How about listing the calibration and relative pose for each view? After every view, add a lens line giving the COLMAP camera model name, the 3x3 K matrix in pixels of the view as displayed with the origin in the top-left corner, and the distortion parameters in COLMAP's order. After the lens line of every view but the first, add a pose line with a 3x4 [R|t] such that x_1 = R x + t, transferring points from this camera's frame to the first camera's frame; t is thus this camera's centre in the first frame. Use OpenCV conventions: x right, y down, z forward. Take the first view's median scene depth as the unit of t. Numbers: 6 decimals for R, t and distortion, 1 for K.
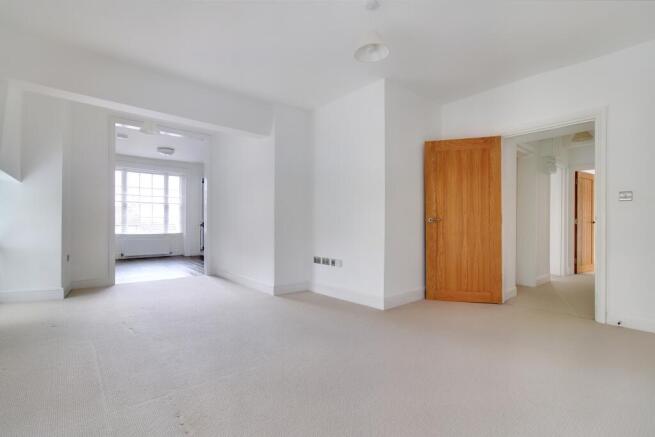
lens RADIAL K [[309.7, 0, 340.9], [0, 309.7, 216.1], [0, 0, 1]] dist [-0.003850, 0.005632]
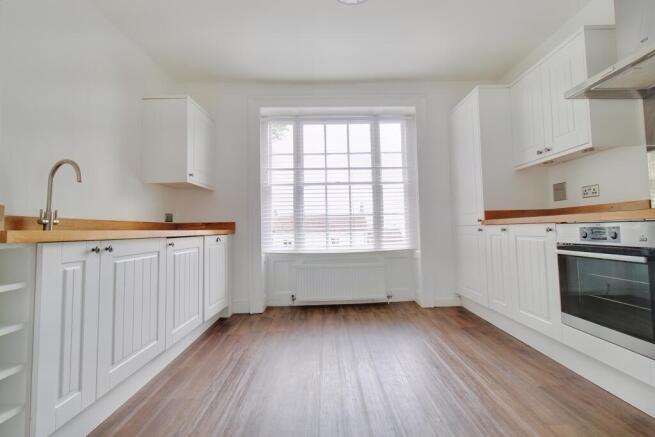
lens RADIAL K [[309.7, 0, 337.6], [0, 309.7, 214.0], [0, 0, 1]] dist [-0.003850, 0.005632]
pose [[0.761874, -0.050677, -0.645740, -0.321674], [0.032913, 0.998676, -0.039543, 0.020245], [0.646889, 0.008873, 0.762533, 0.625366]]
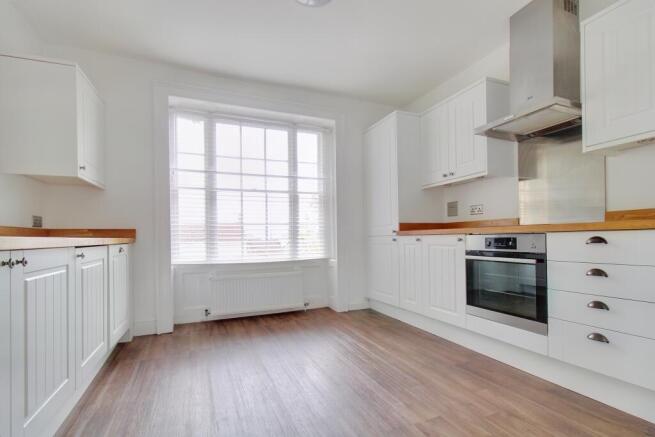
lens RADIAL K [[309.7, 0, 332.2], [0, 309.7, 237.6], [0, 0, 1]] dist [-0.003850, 0.005632]
pose [[0.945659, -0.014729, -0.324826, -0.369223], [0.020600, 0.999681, 0.014642, 0.019479], [0.324506, -0.020538, 0.945661, 0.596734]]
